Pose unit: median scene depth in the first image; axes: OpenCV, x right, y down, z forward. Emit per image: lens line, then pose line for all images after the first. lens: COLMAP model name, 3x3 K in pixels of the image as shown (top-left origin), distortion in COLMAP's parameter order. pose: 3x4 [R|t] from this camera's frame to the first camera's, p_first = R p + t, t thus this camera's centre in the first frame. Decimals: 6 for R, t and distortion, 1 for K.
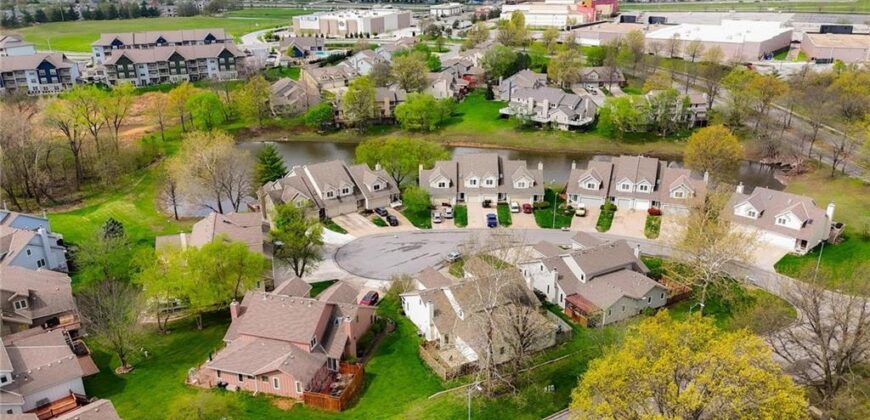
lens RADIAL K [[643.6, 0, 433.1], [0, 643.6, 210.3], [0, 0, 1]] dist [0.060286, -0.058195]
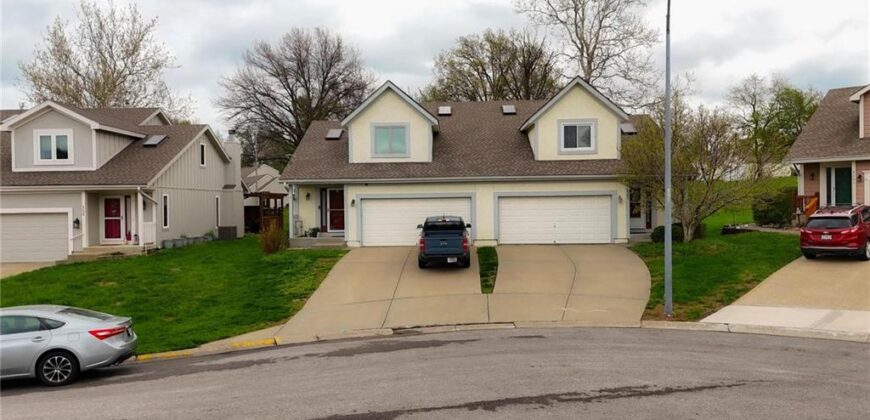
lens RADIAL K [[643.6, 0, 432.4], [0, 643.6, 210.1], [0, 0, 1]] dist [0.060286, -0.058195]
pose [[-0.865897, 0.020142, 0.499816, -0.084144], [0.201688, 0.928429, 0.311997, 0.037432], [-0.457759, 0.370964, -0.807986, 1.177062]]
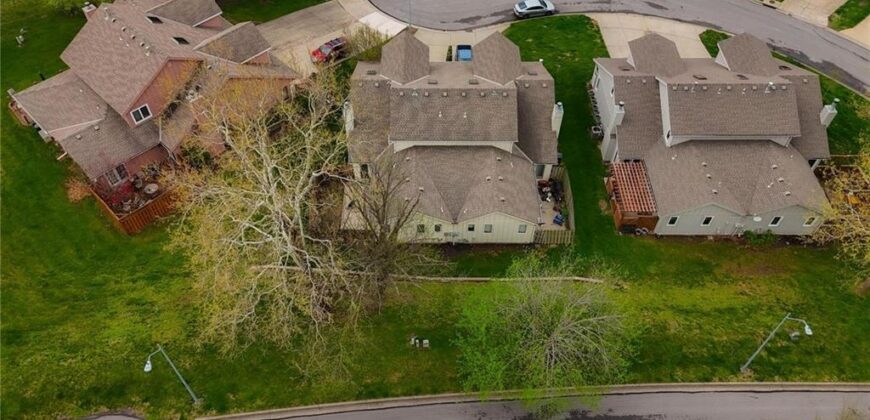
lens RADIAL K [[643.6, 0, 431.3], [0, 643.6, 218.8], [0, 0, 1]] dist [0.060286, -0.058195]
pose [[0.883440, 0.376728, -0.278586, 0.218884], [-0.183733, 0.825498, 0.533662, -0.080554], [0.431018, -0.420273, 0.798495, 0.441899]]
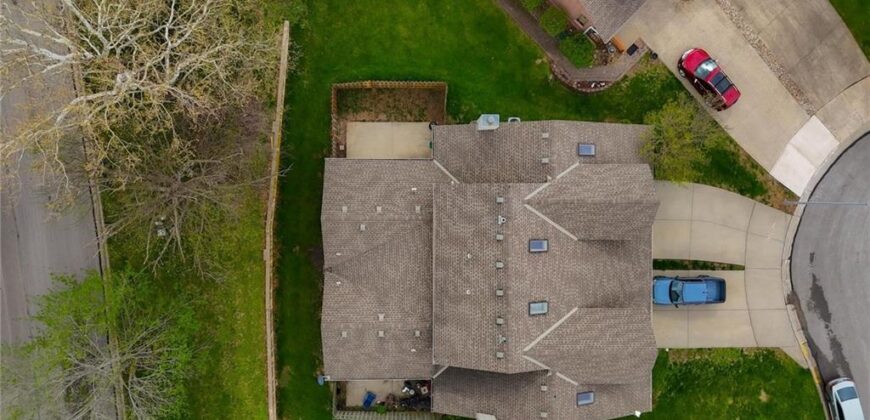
lens RADIAL K [[643.6, 0, 433.3], [0, 643.6, 205.5], [0, 0, 1]] dist [0.060286, -0.058195]
pose [[-0.473214, 0.880874, 0.011389, 0.044266], [-0.333924, -0.191321, 0.922979, -0.182363], [0.815207, 0.432964, 0.384681, 0.707394]]
